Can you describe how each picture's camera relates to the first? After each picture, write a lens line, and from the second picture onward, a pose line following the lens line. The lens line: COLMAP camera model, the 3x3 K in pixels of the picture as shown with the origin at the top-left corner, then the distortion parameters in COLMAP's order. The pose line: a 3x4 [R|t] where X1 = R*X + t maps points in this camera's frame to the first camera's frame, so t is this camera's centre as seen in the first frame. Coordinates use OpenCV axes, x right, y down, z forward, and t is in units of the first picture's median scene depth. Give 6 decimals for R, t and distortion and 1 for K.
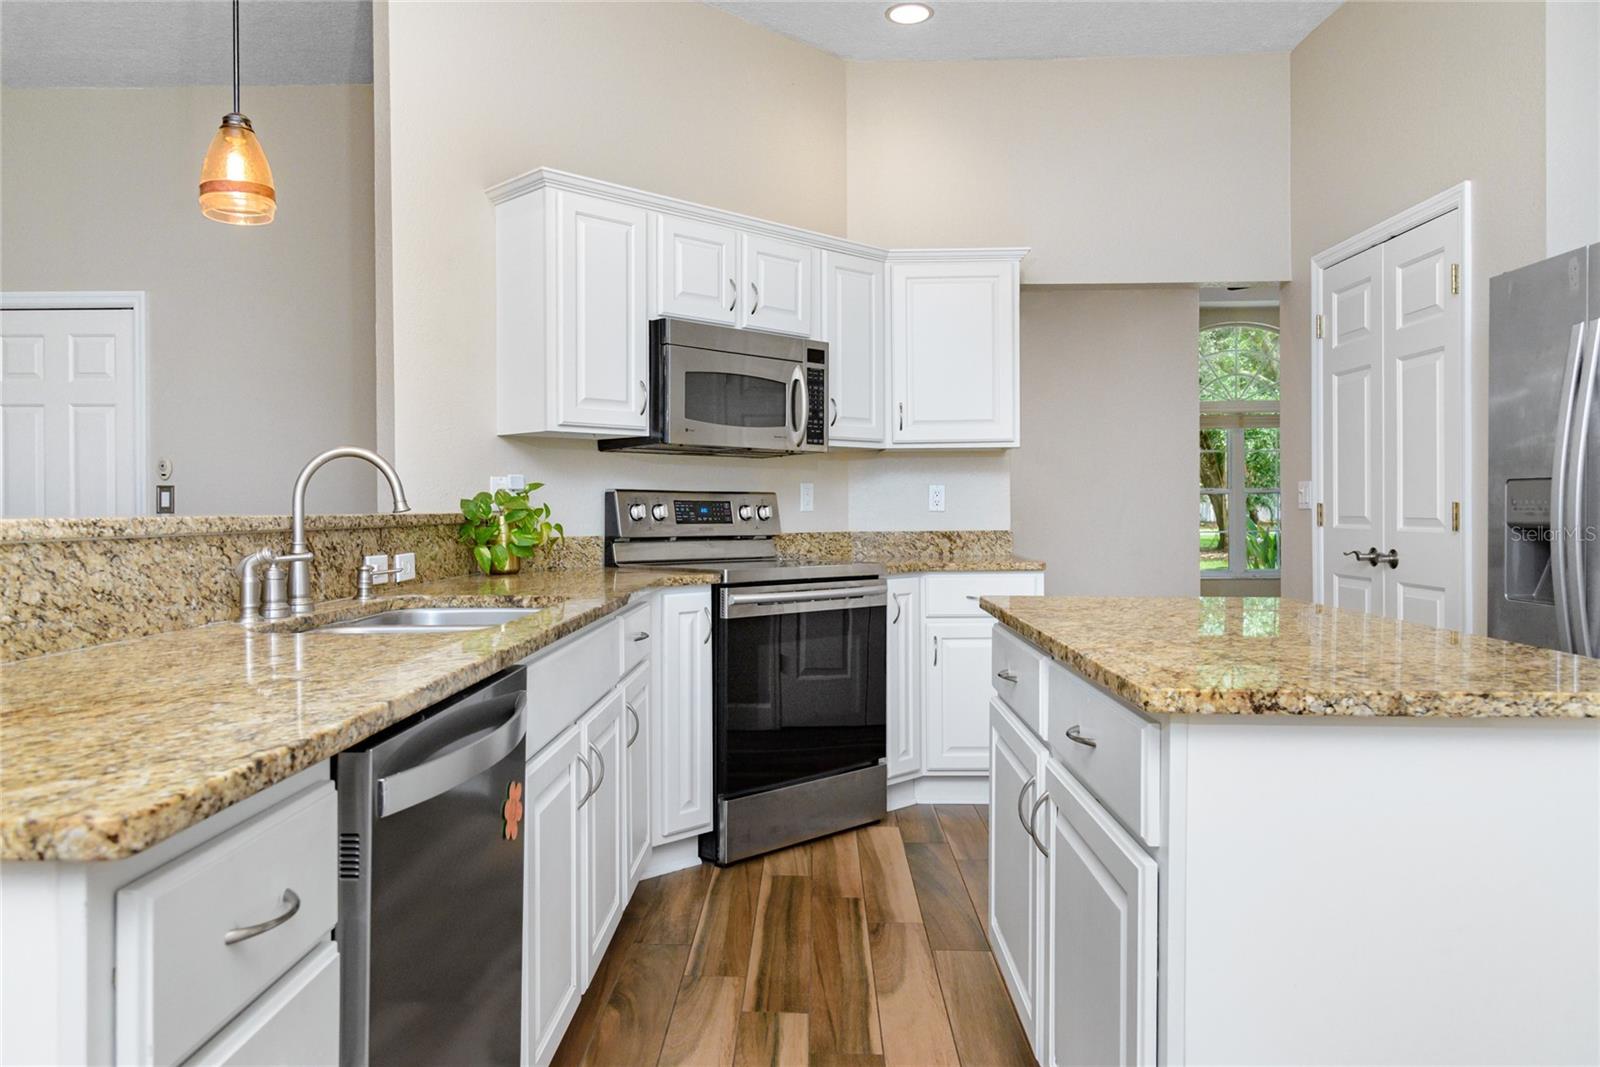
lens RADIAL K [[1167.2, 0, 792.3], [0, 1167.2, 524.9], [0, 0, 1]] dist [0.016548, -0.015643]
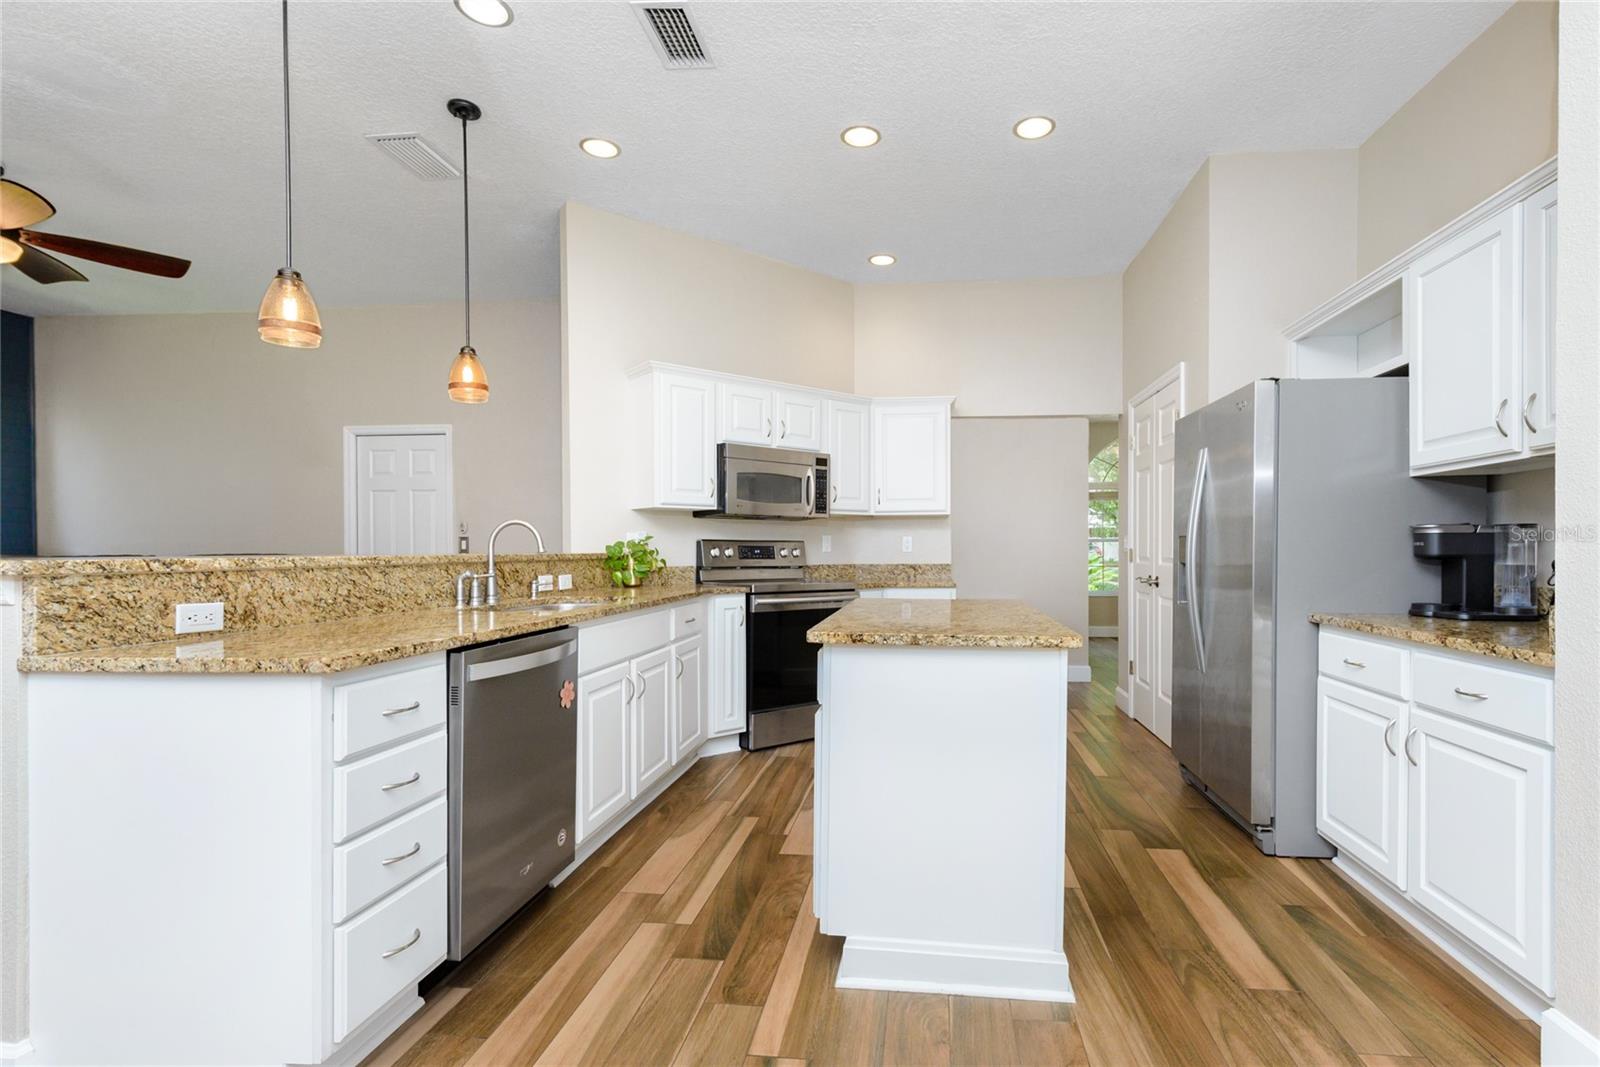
lens RADIAL K [[749.3, 0, 834.3], [0, 749.3, 562.7], [0, 0, 1]] dist [0.010484, -0.001449]
pose [[0.998340, 0.002445, -0.057543, 0.130952], [-0.002248, 0.999991, 0.003487, 0.000039], [0.057551, -0.003352, 0.998337, -0.133441]]
